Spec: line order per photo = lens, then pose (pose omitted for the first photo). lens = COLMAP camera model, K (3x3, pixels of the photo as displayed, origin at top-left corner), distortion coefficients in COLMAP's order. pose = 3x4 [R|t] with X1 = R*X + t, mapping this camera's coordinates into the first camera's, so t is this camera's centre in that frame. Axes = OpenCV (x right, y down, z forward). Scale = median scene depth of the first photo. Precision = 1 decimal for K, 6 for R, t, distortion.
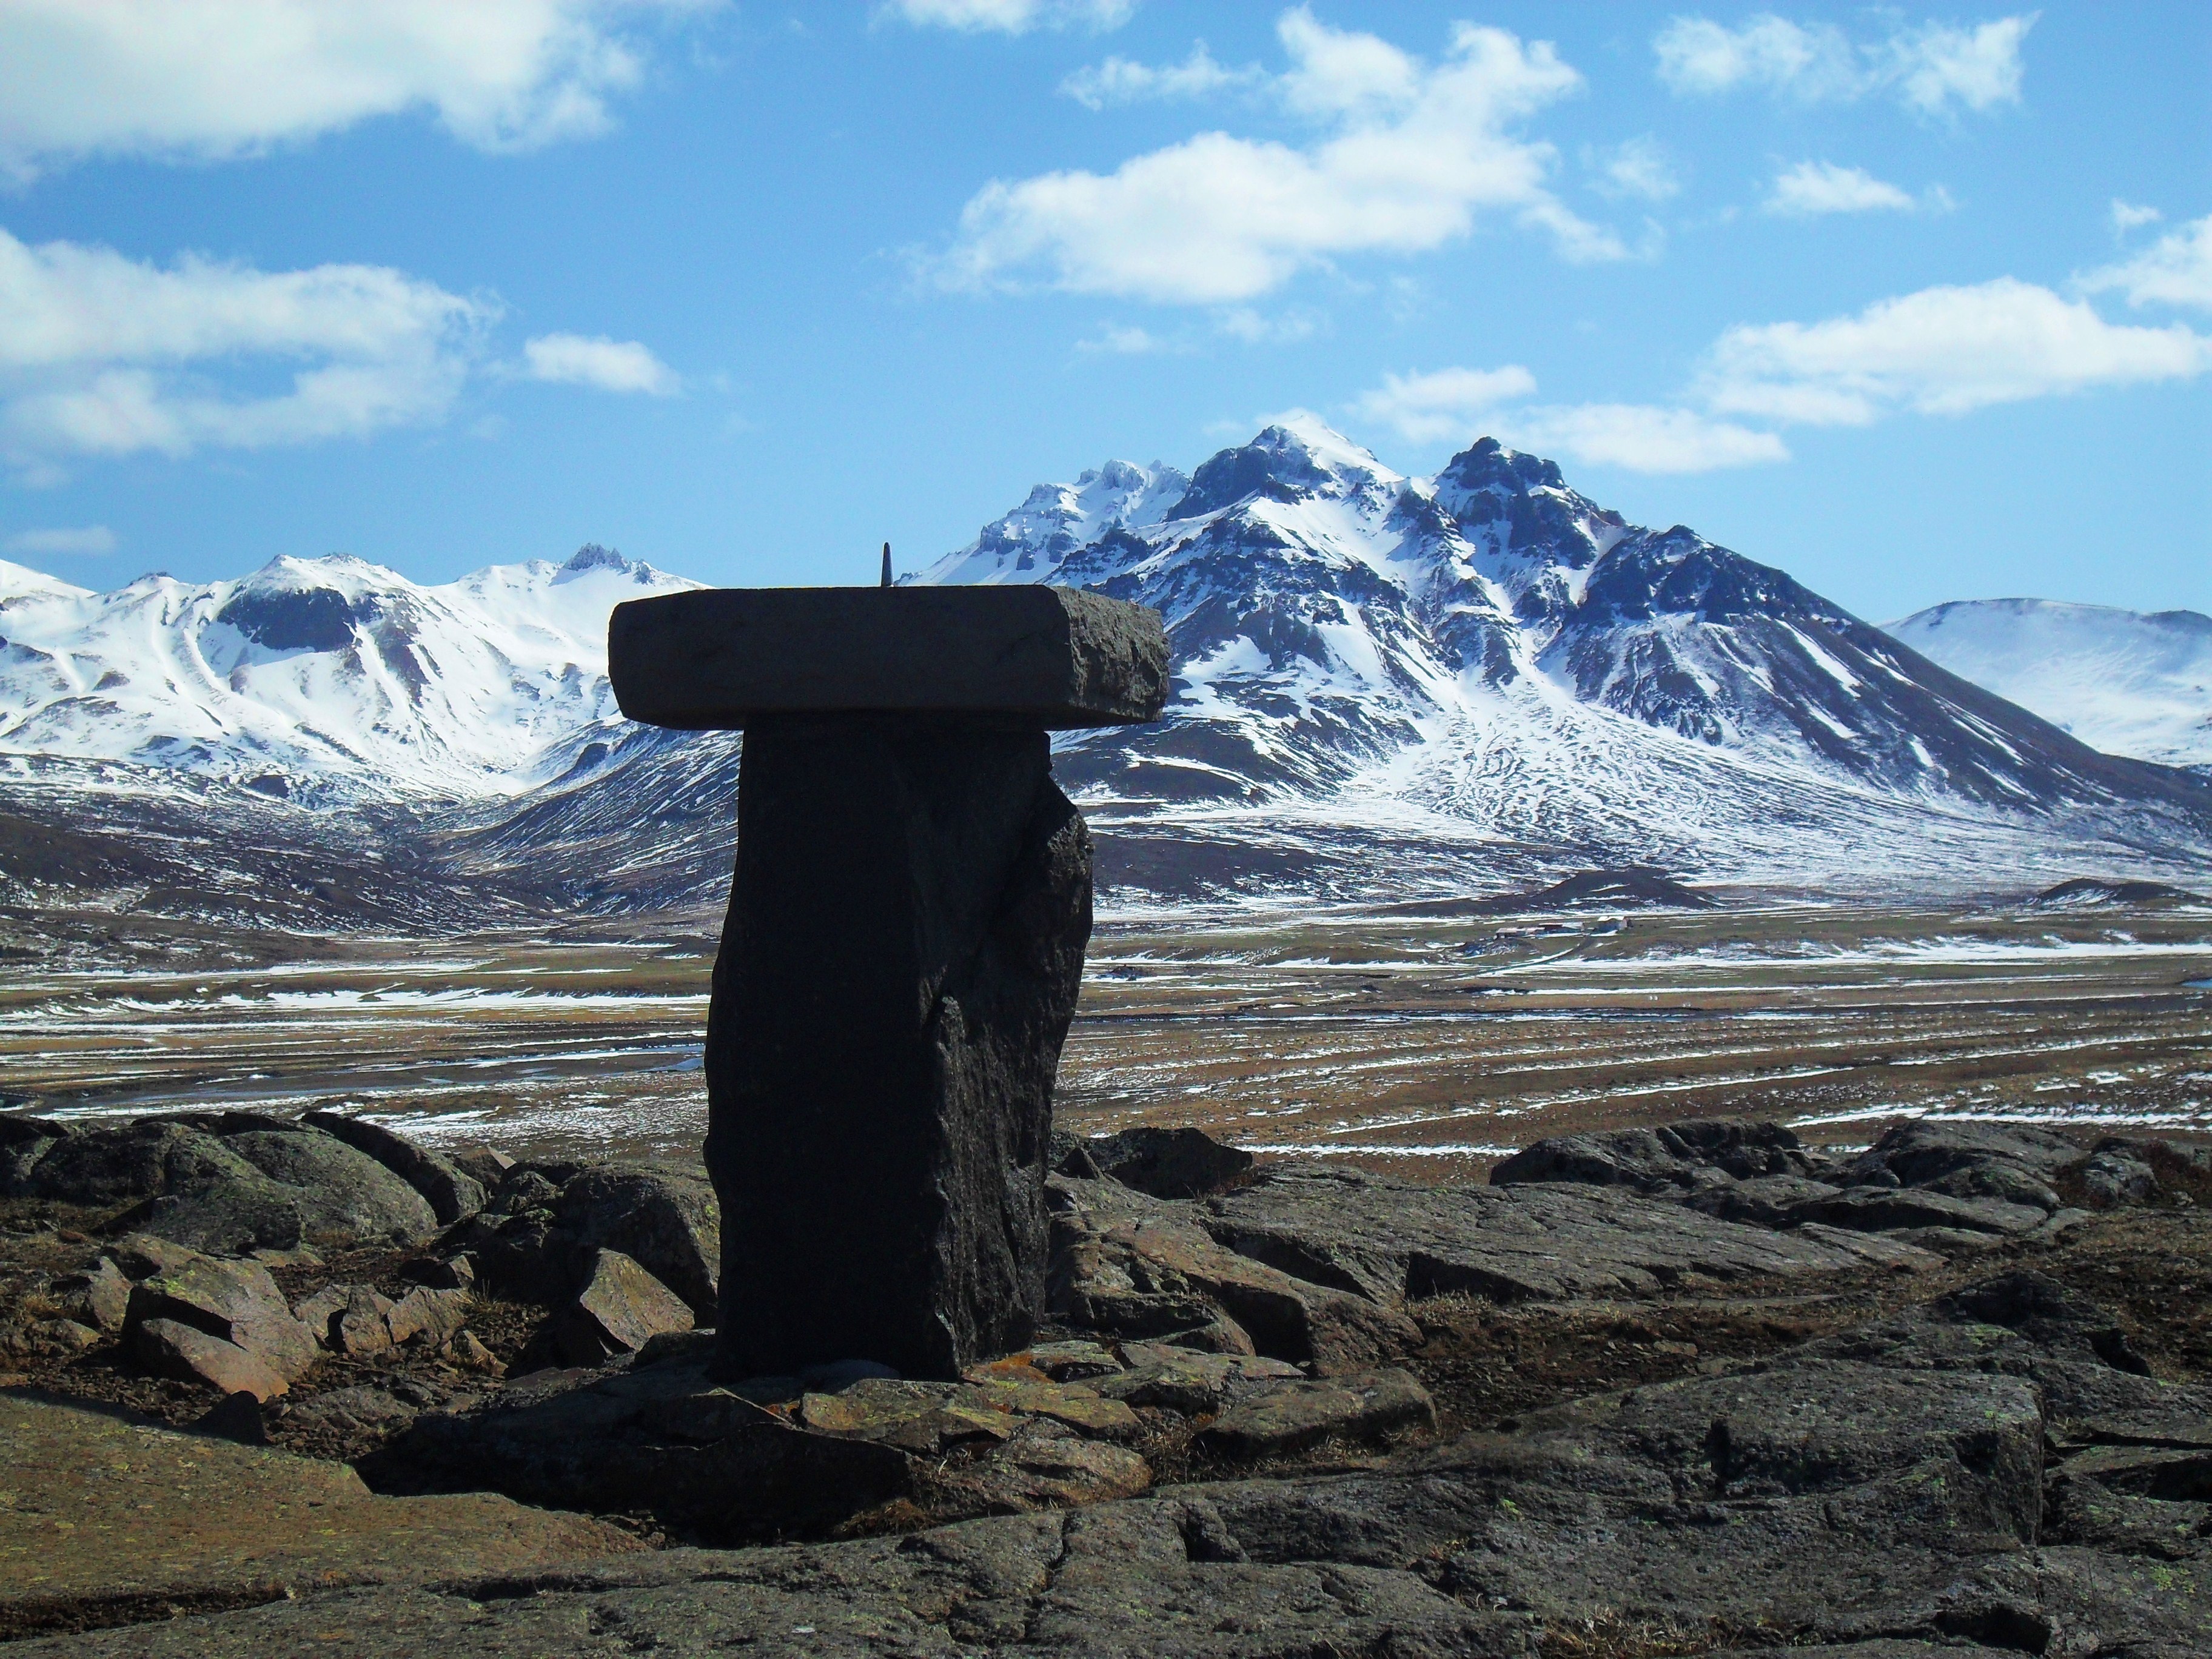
lens RADIAL K [[2415.4, 0, 1105.0], [0, 2415.4, 864.9], [0, 0, 1]] dist [-0.176037, 0.173526]
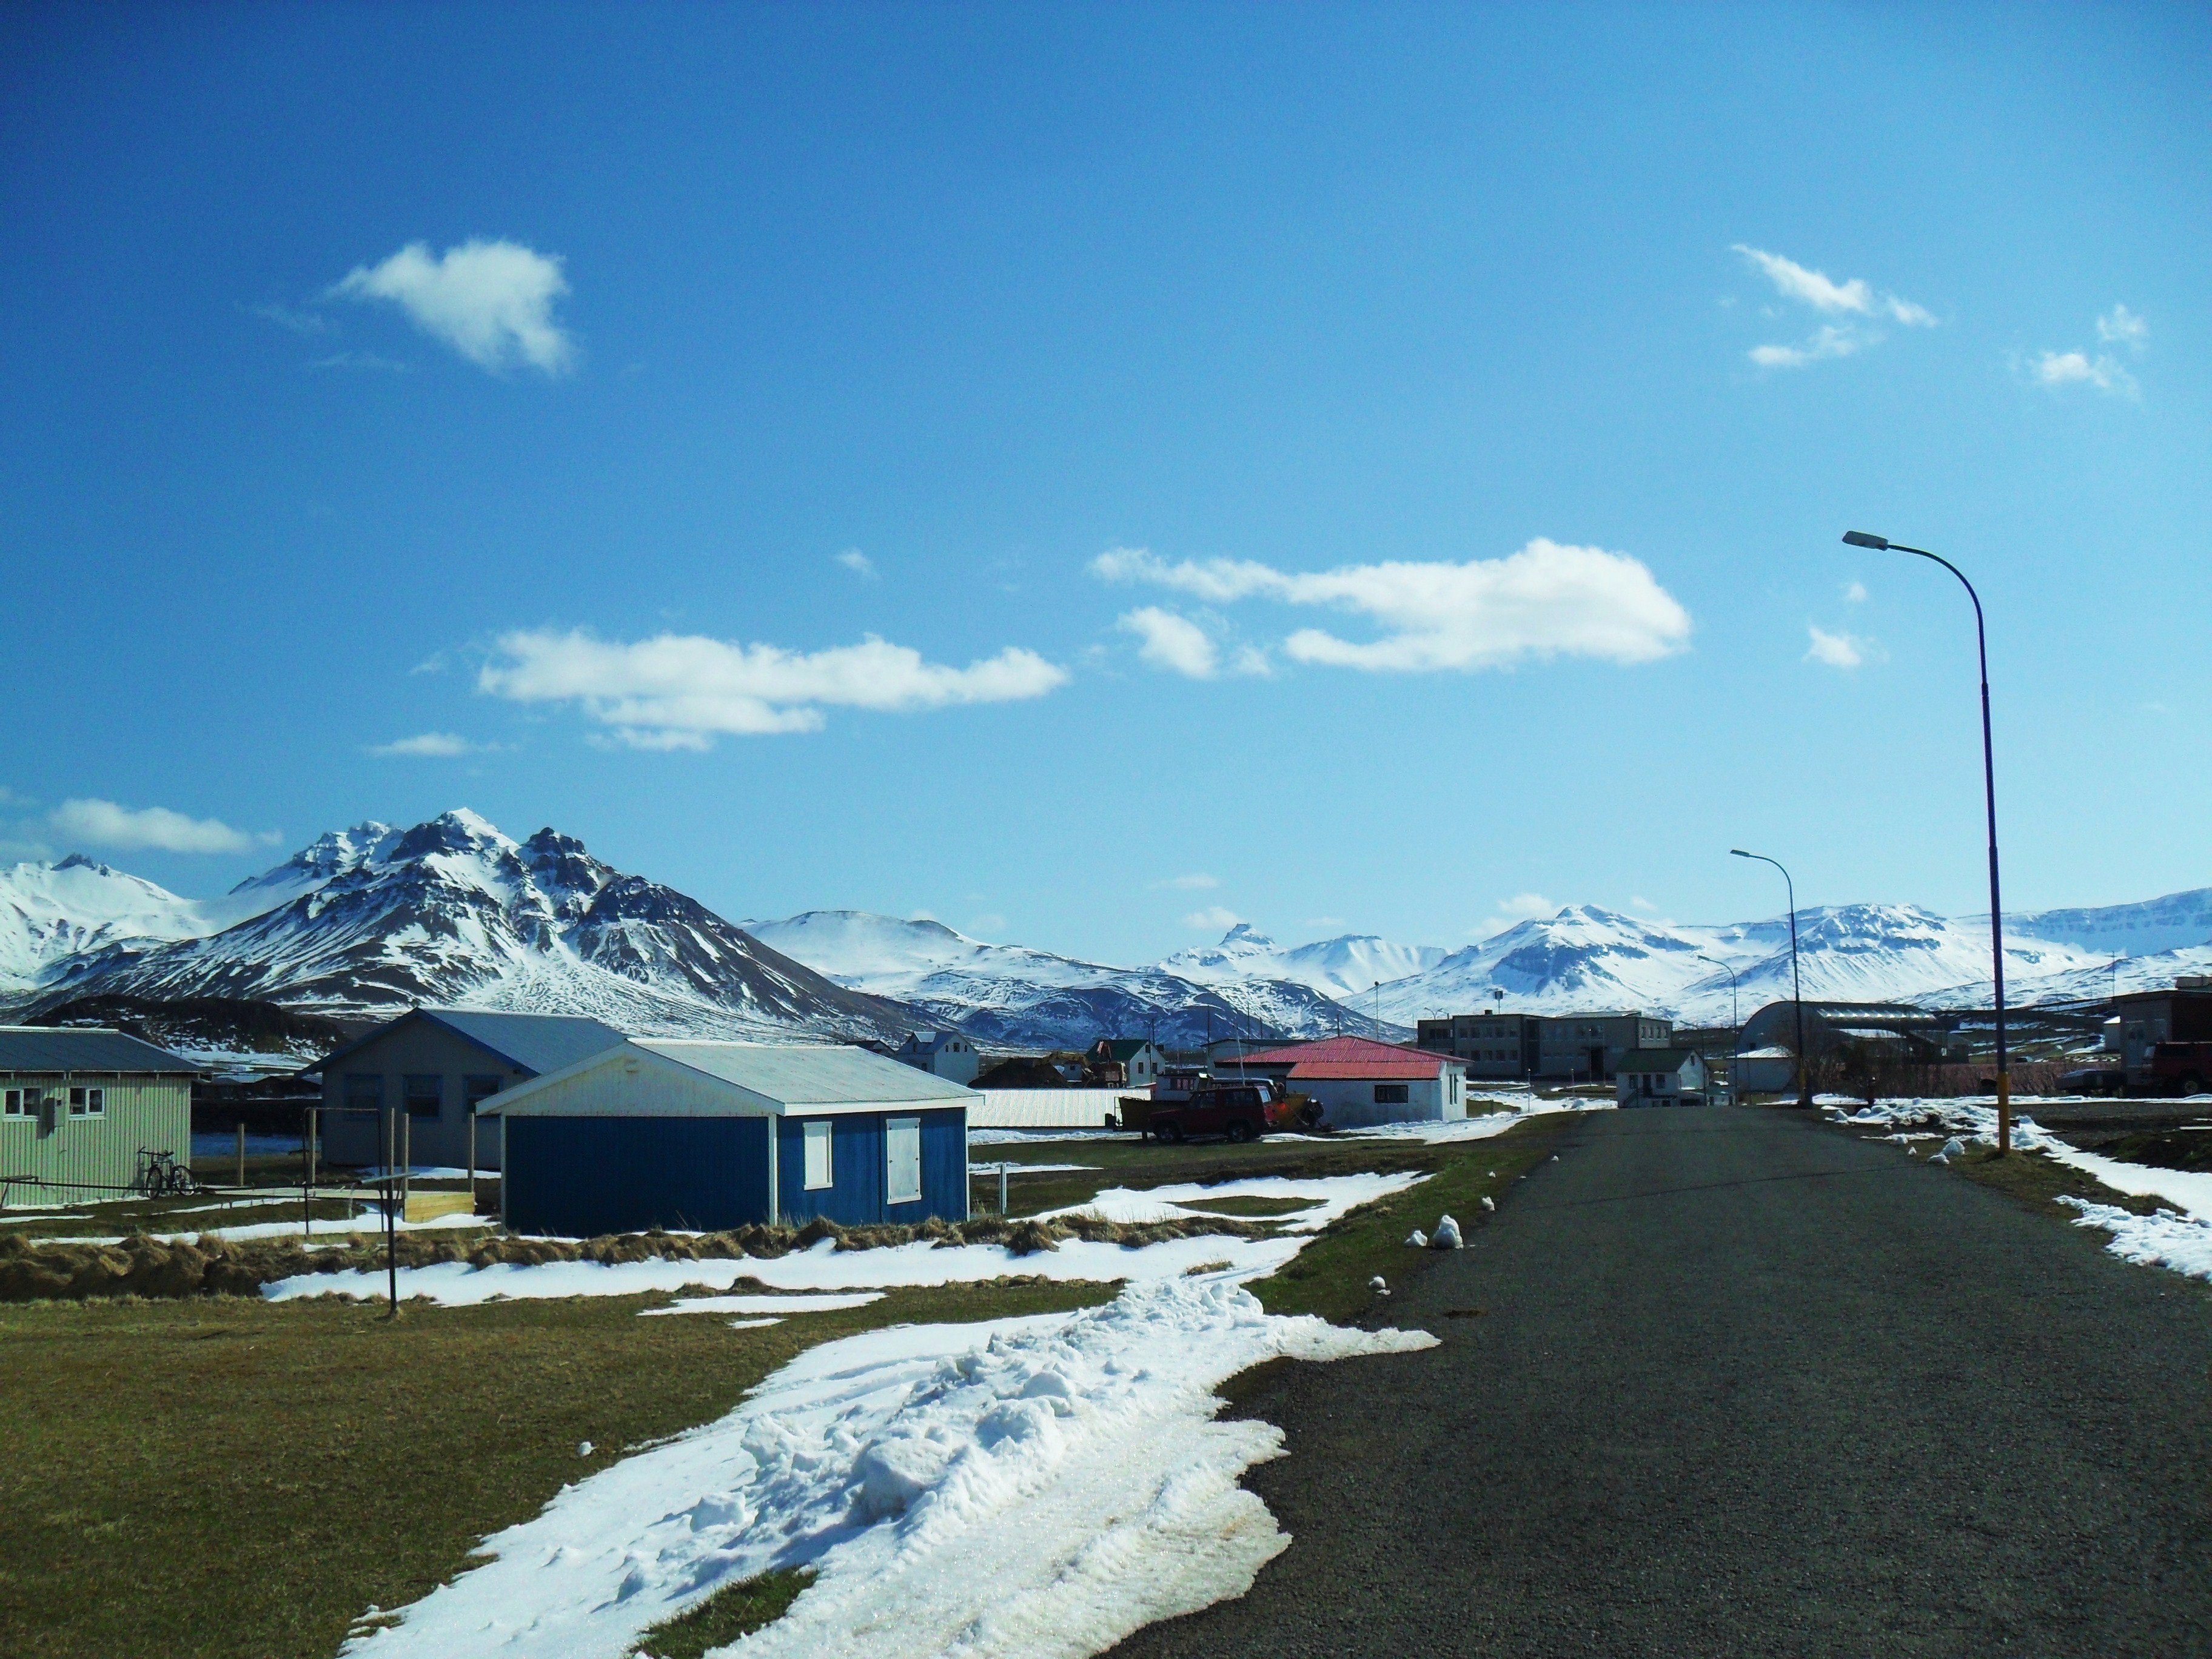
lens RADIAL K [[2415.4, 0, 1105.0], [0, 2415.4, 864.9], [0, 0, 1]] dist [-0.176037, 0.173526]
pose [[0.967470, 0.039198, 0.249931, 0.114350], [-0.016565, 0.995619, -0.092028, 0.031043], [-0.252443, 0.084894, 0.963880, -1.082175]]
